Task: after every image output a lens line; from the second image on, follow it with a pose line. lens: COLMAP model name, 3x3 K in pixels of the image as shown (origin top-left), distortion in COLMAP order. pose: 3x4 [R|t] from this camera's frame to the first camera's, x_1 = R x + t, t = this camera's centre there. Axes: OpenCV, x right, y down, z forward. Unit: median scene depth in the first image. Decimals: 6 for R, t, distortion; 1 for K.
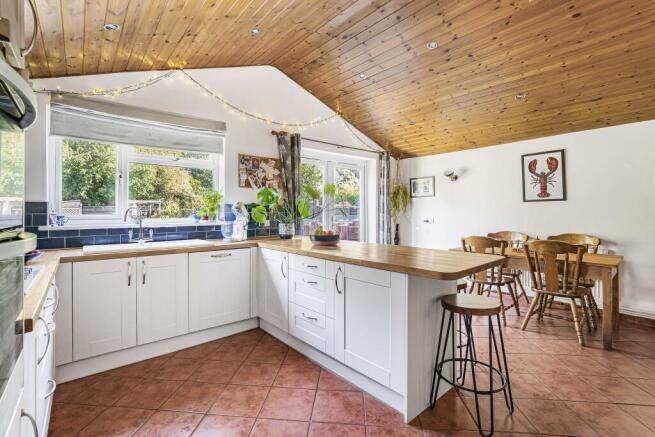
lens RADIAL K [[295.8, 0, 308.6], [0, 295.8, 215.6], [0, 0, 1]] dist [-0.000569, -0.000124]
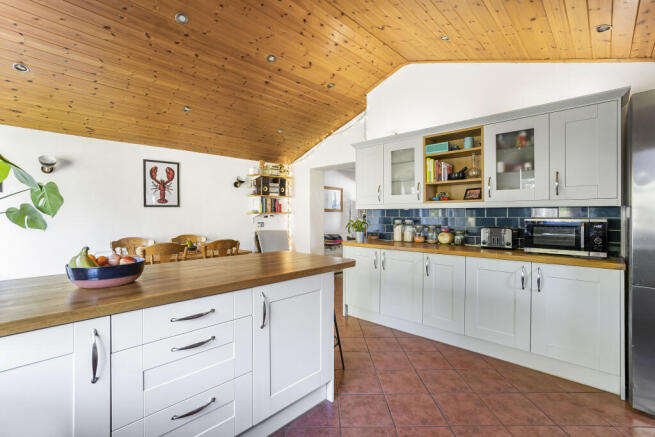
lens RADIAL K [[310.3, 0, 327.5], [0, 310.3, 218.5], [0, 0, 1]] dist [-0.000544, -0.000030]
pose [[-0.146353, -0.008078, 0.989199, -0.411813], [0.022123, 0.999690, 0.011437, -0.006406], [-0.988985, 0.023558, -0.146129, 0.579470]]
